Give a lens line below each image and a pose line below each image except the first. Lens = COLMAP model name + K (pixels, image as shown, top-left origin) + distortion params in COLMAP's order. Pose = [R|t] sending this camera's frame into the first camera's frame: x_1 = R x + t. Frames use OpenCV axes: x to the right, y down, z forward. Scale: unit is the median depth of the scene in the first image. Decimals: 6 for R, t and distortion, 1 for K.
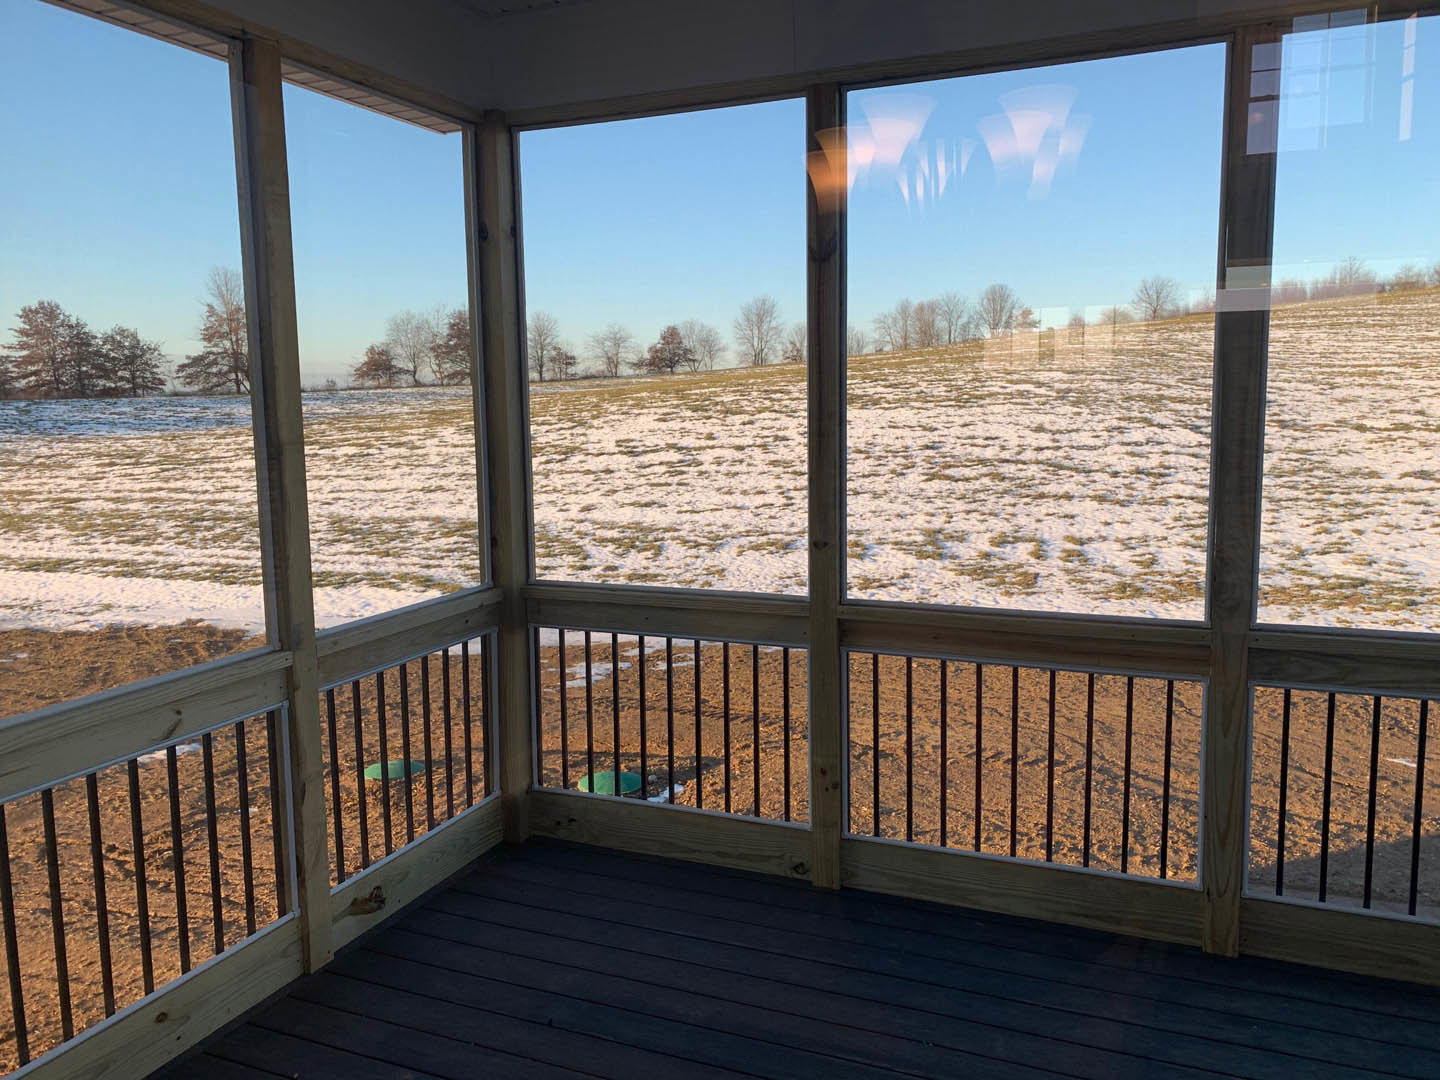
lens RADIAL K [[1097.9, 0, 725.2], [0, 1097.9, 538.9], [0, 0, 1]] dist [0.024774, -0.019911]
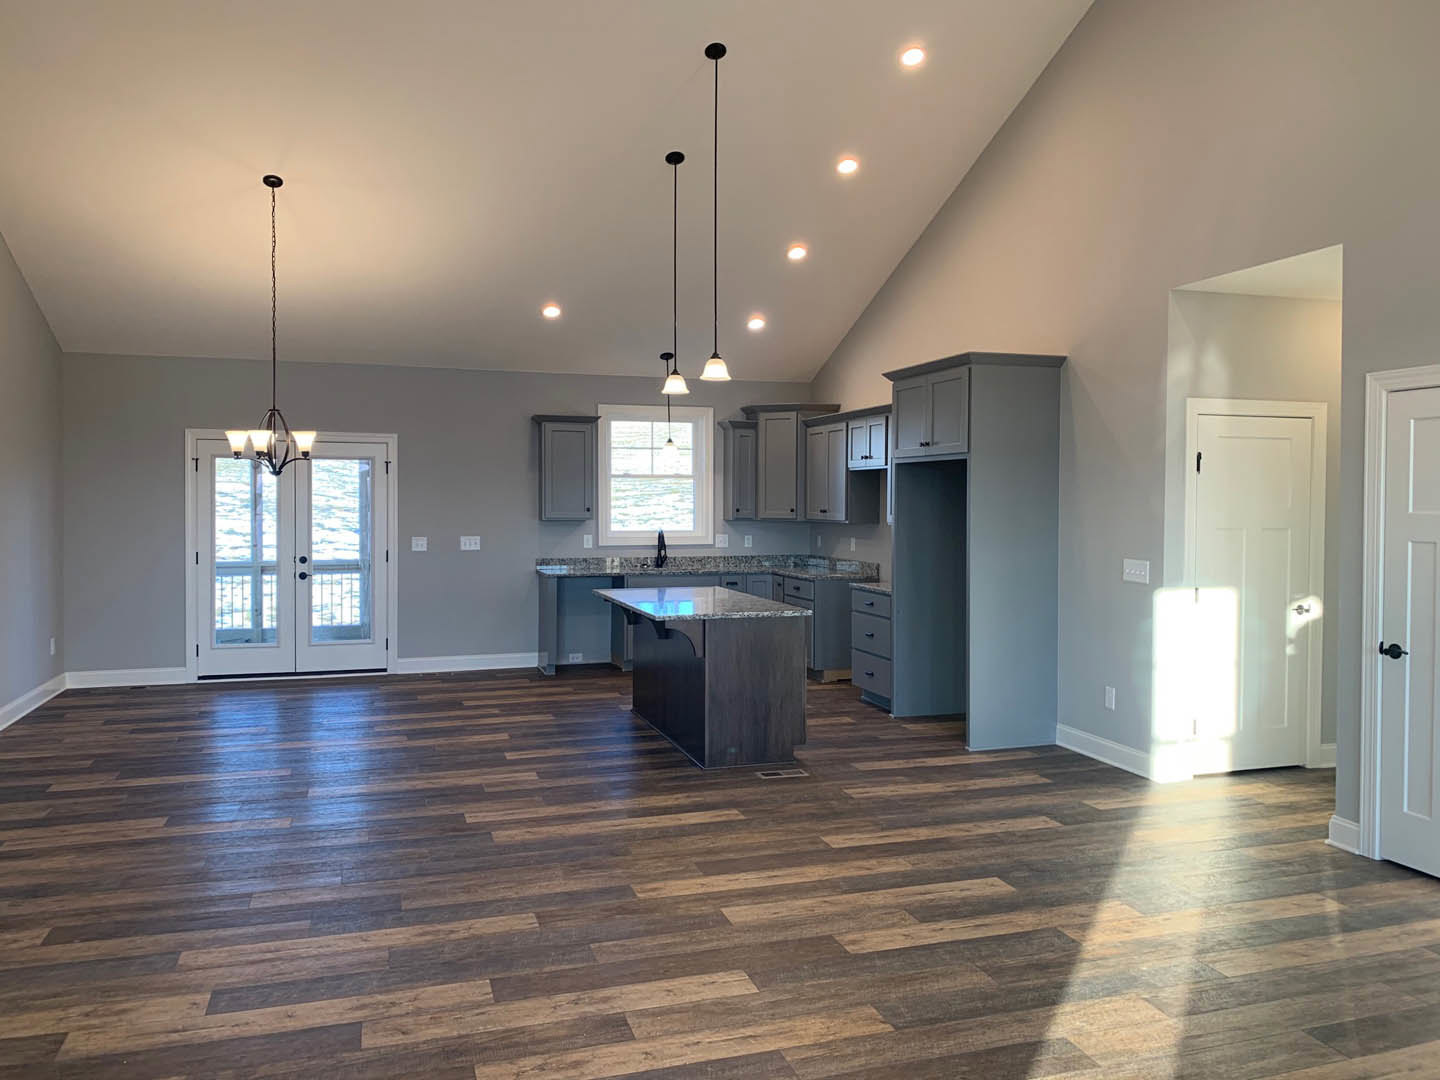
lens RADIAL K [[1097.9, 0, 724.9], [0, 1097.9, 524.9], [0, 0, 1]] dist [0.024774, -0.019911]
pose [[0.750418, 0.001760, 0.660961, -0.137488], [0.071921, 0.993841, -0.084301, 0.042658], [-0.657038, 0.110798, 0.745670, -0.325749]]
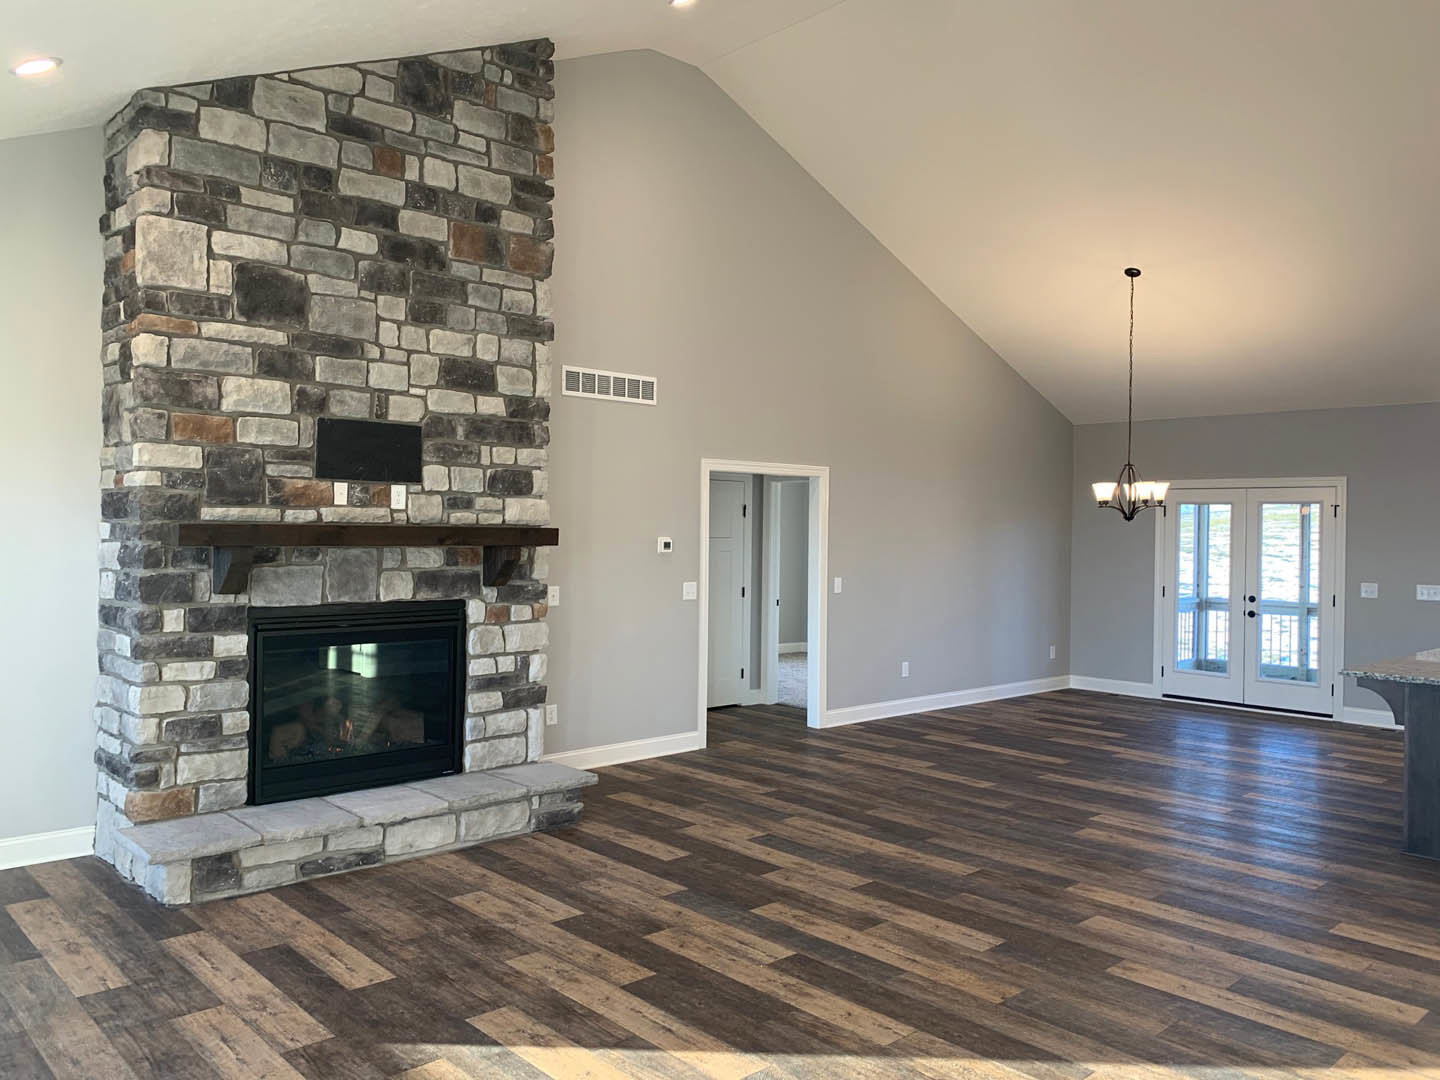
lens RADIAL K [[1097.9, 0, 719.5], [0, 1097.9, 531.0], [0, 0, 1]] dist [0.024774, -0.019911]
pose [[0.916074, 0.027288, -0.400079, -0.027674], [-0.079349, 0.990290, -0.114144, 0.048357], [0.393079, 0.136310, 0.909345, -0.386054]]
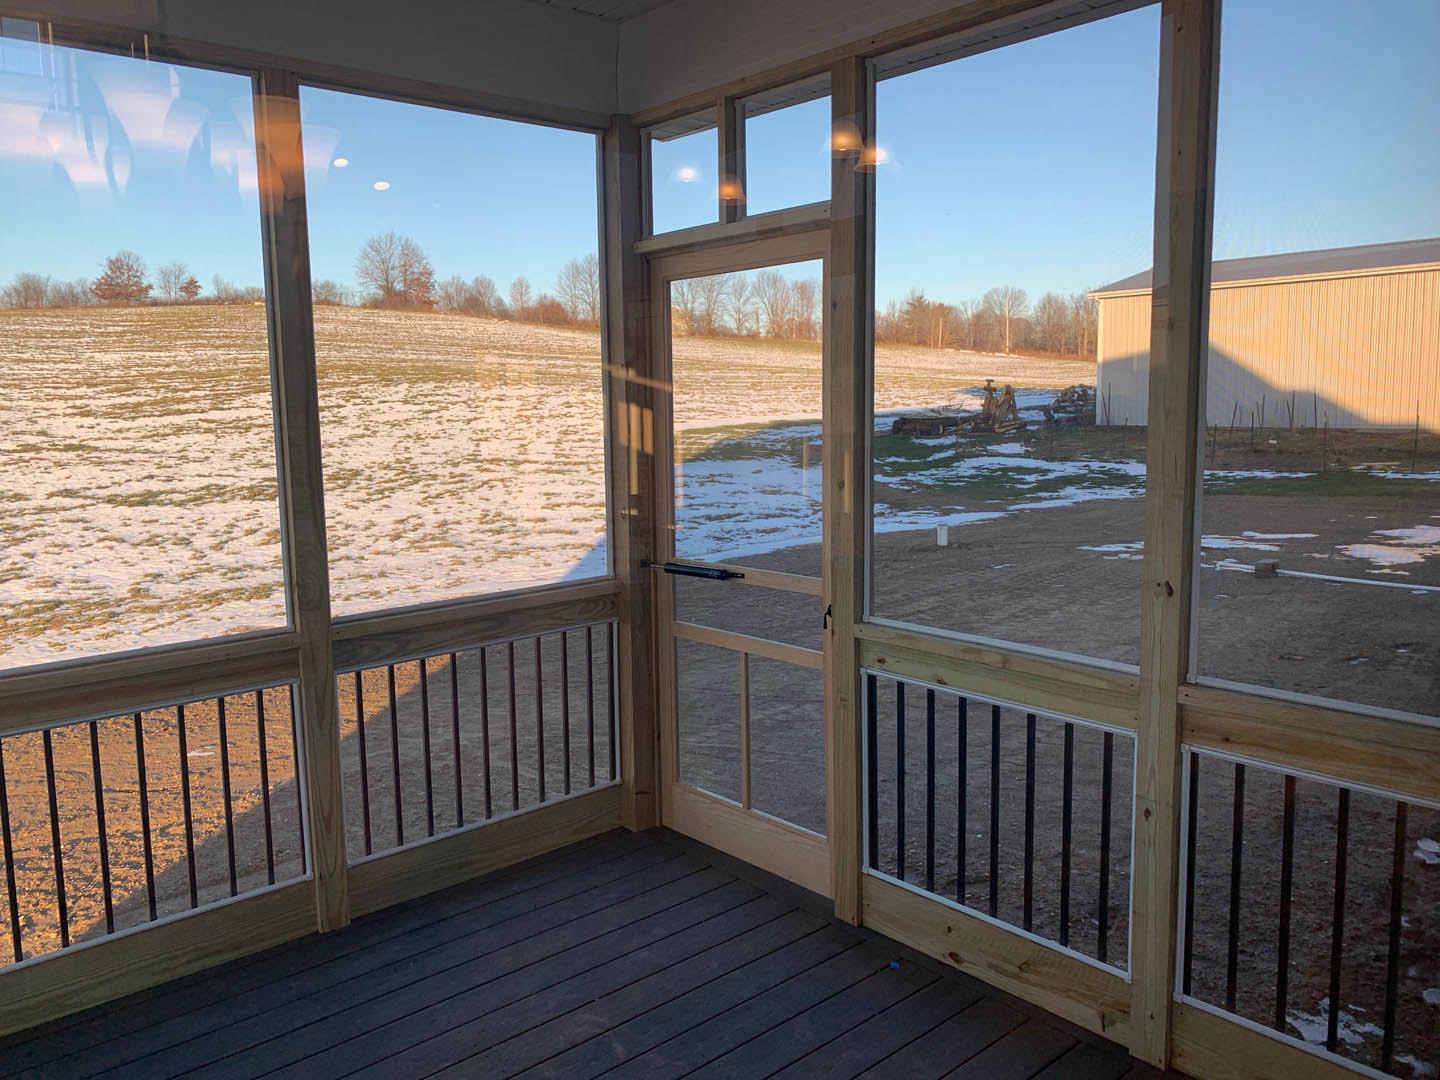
lens RADIAL K [[1097.9, 0, 717.0], [0, 1097.9, 533.0], [0, 0, 1]] dist [0.024774, -0.019911]
pose [[0.436735, -0.107430, 0.893152, -0.033734], [0.129034, 0.990058, 0.055990, -0.002037], [-0.890288, 0.090794, 0.446256, 0.016465]]
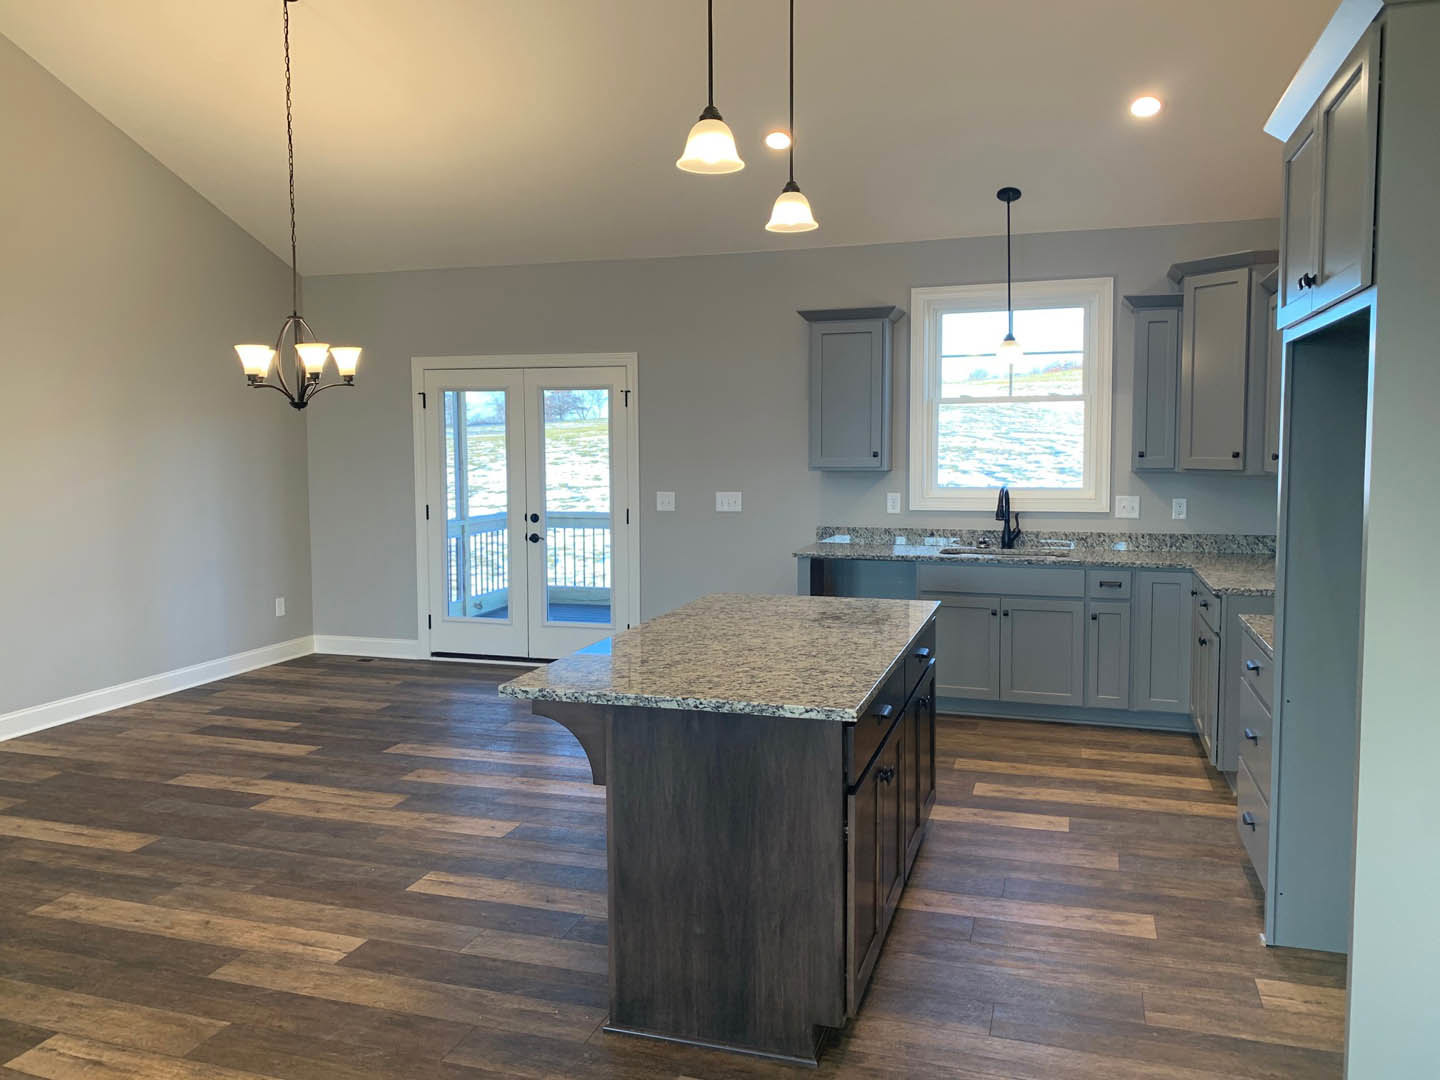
lens RADIAL K [[1097.9, 0, 718.4], [0, 1097.9, 532.4], [0, 0, 1]] dist [0.024774, -0.019911]
pose [[0.995493, 0.002603, 0.094796, 0.007118], [0.001976, 0.998837, -0.048180, 0.031898], [-0.094811, 0.048150, 0.994330, -0.256201]]
